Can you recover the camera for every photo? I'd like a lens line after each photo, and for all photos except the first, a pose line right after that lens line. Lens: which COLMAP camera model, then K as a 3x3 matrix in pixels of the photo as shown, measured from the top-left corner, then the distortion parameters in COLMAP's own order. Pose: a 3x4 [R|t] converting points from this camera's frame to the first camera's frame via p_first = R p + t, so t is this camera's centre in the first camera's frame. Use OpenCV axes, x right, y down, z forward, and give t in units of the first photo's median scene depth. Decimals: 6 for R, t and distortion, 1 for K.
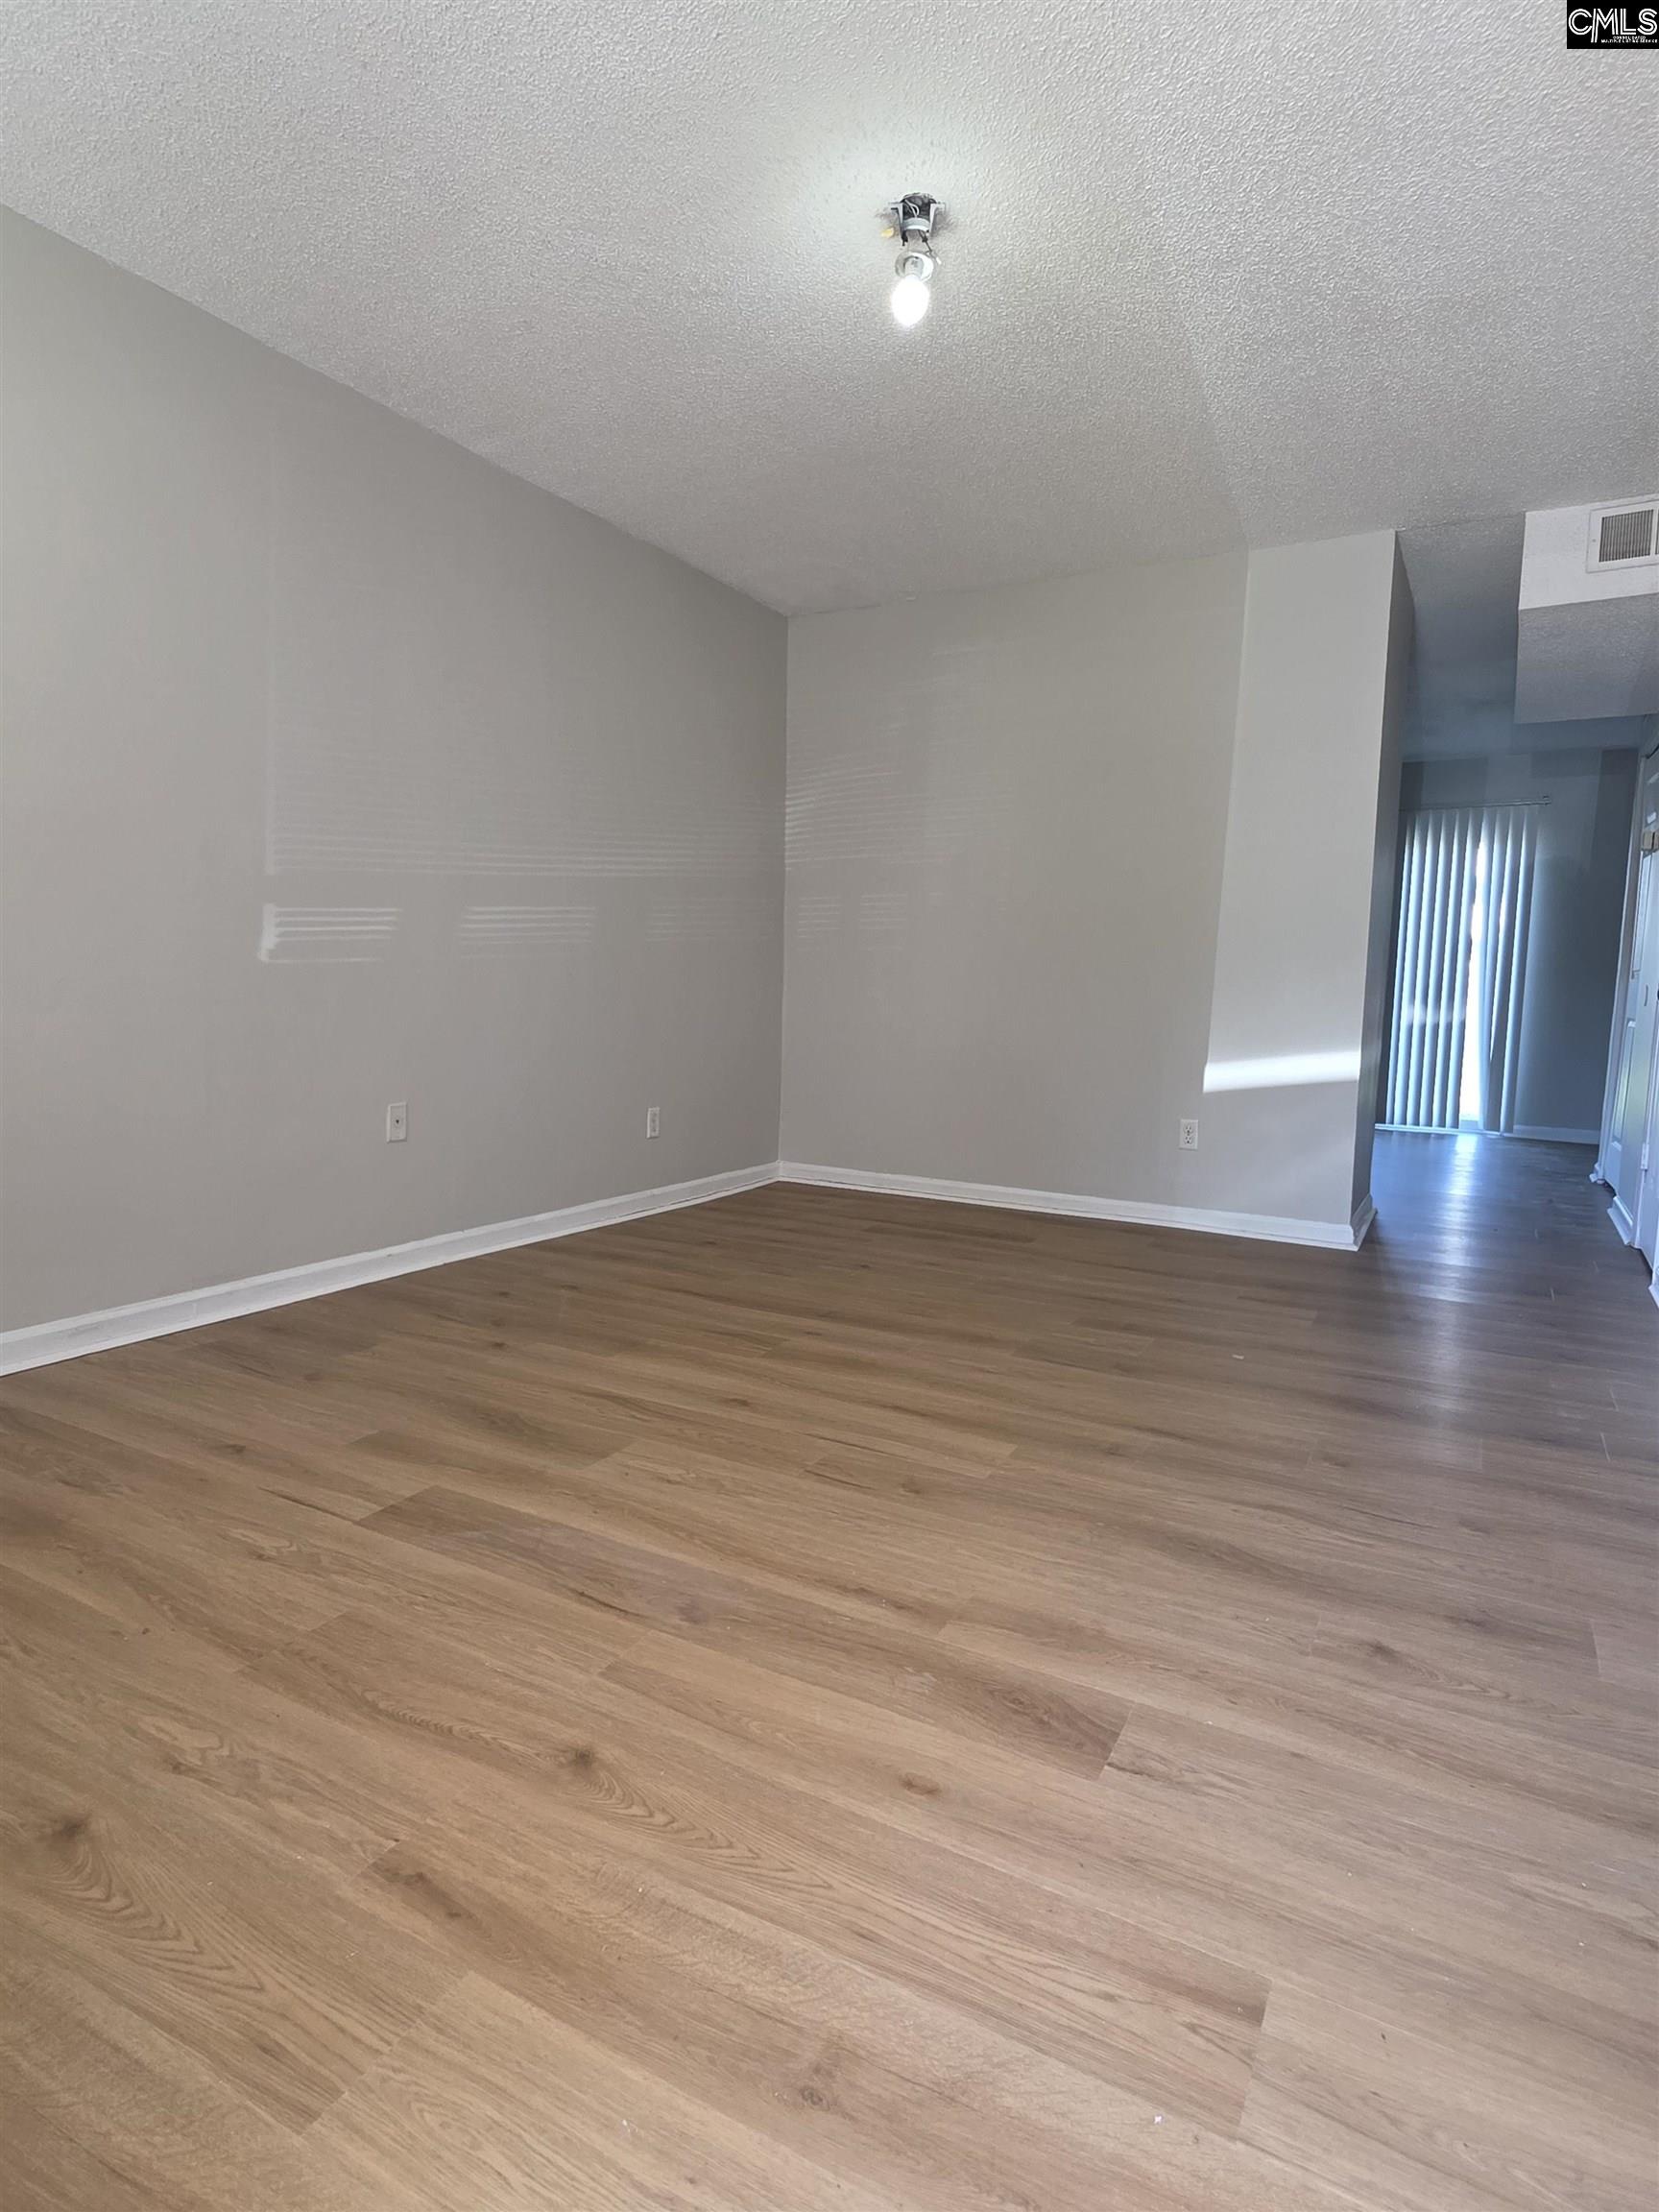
lens RADIAL K [[1194.6, 0, 829.5], [0, 1194.6, 1106.0], [0, 0, 1]] dist [0.000237, 0.000426]
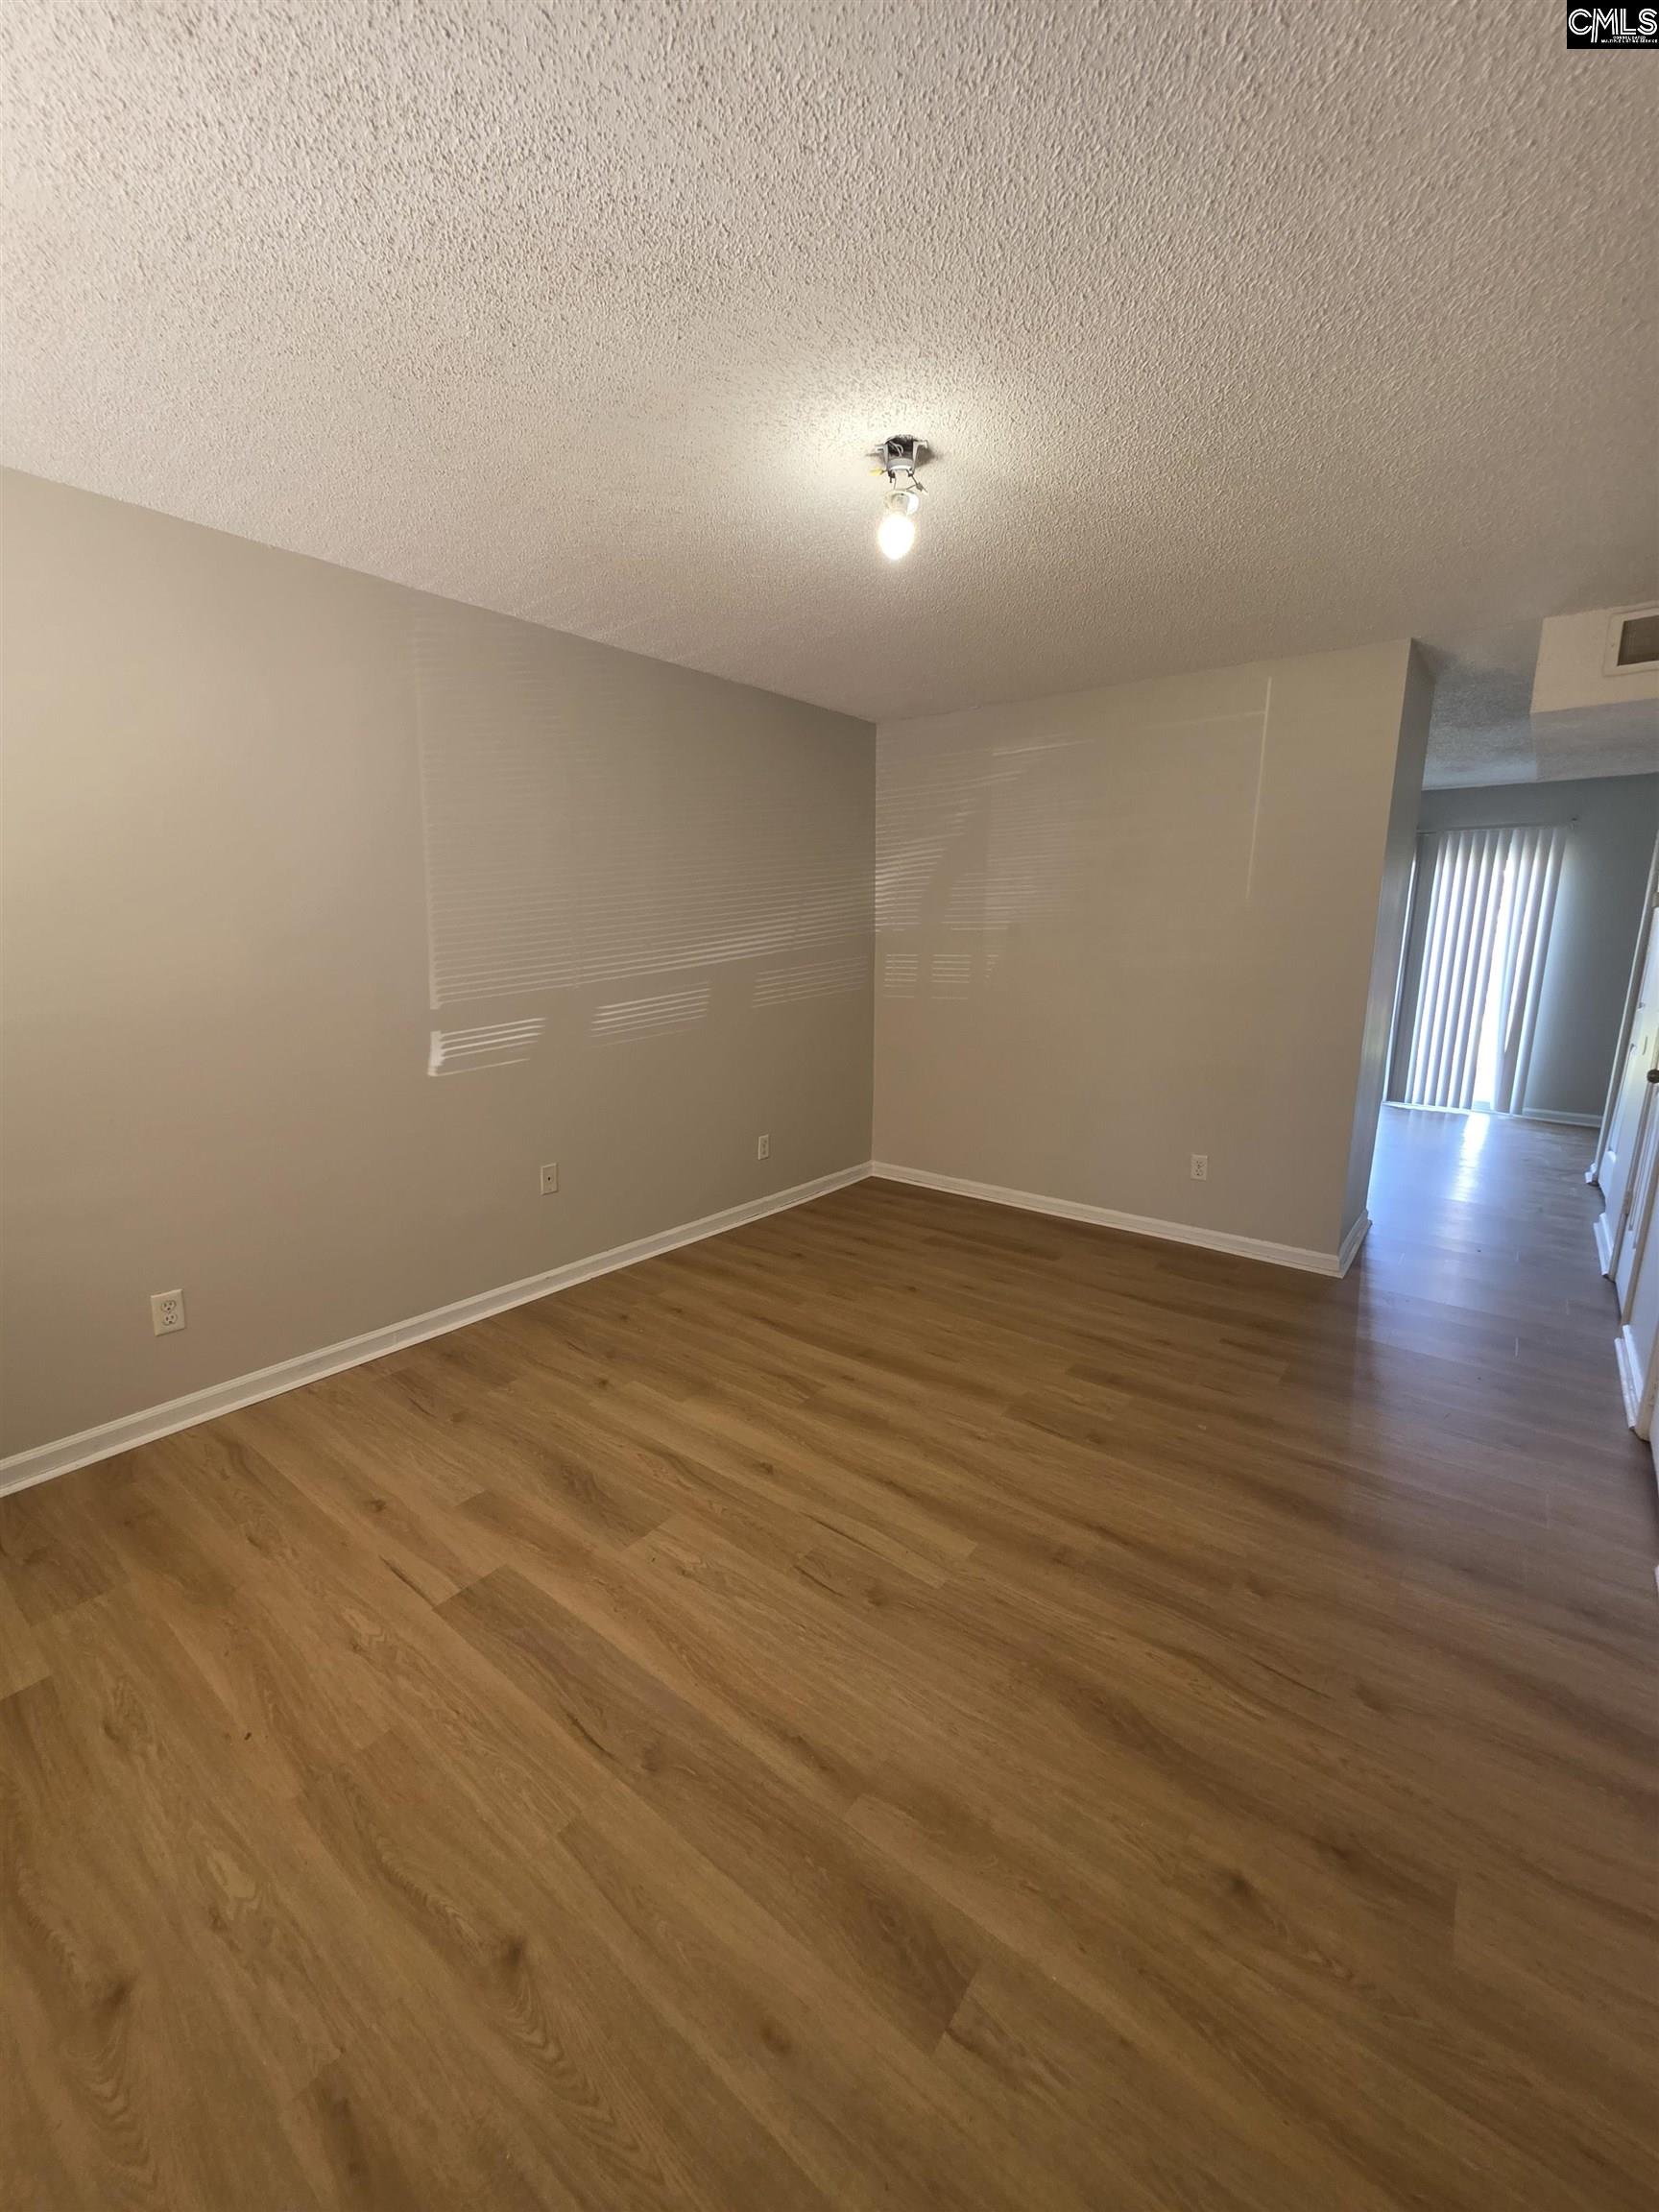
lens RADIAL K [[891.1, 0, 832.8], [0, 891.1, 1103.5], [0, 0, 1]] dist [0.001479, 0.000310]
pose [[0.987541, 0.009689, -0.157062, 0.149716], [0.005606, 0.995303, 0.096651, -0.243633], [0.157260, -0.096328, 0.982848, 0.140588]]
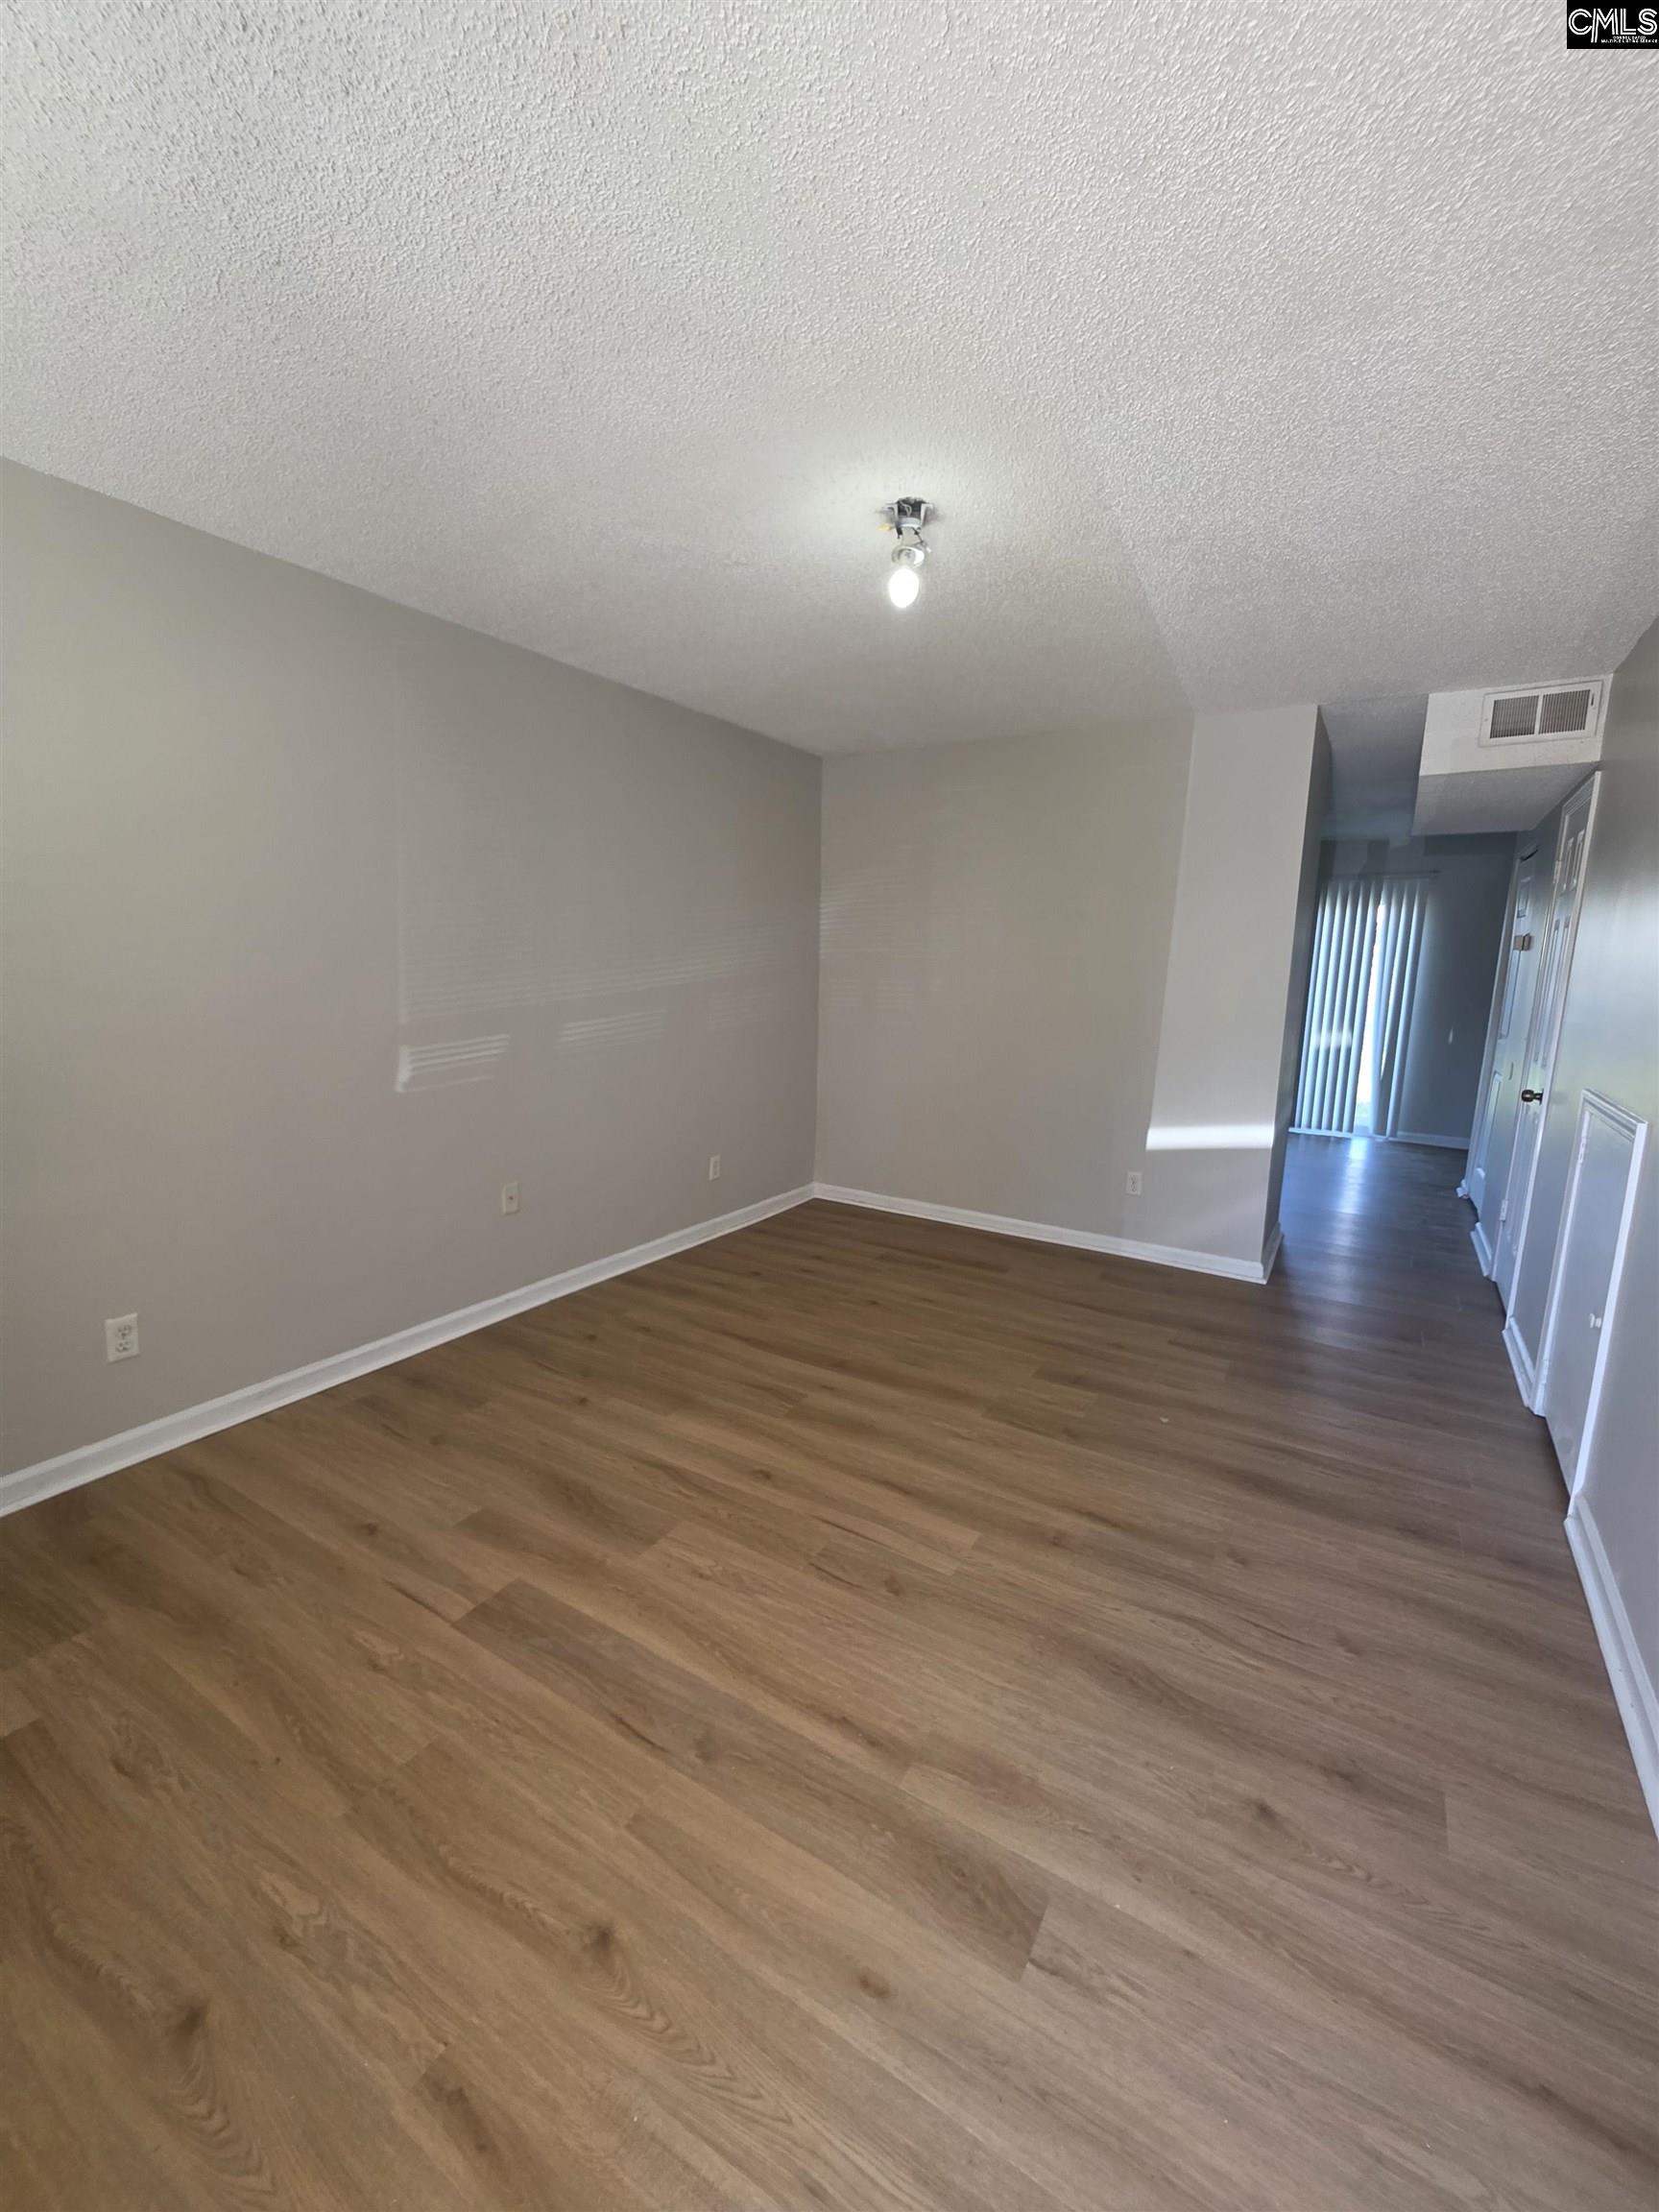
lens RADIAL K [[896.8, 0, 831.9], [0, 896.8, 1104.5], [0, 0, 1]] dist [0.000600, -0.000079]
pose [[0.999078, 0.005940, -0.042522, 0.038855], [-0.003279, 0.998046, 0.062396, -0.225320], [0.042810, -0.062199, 0.997145, 0.080002]]
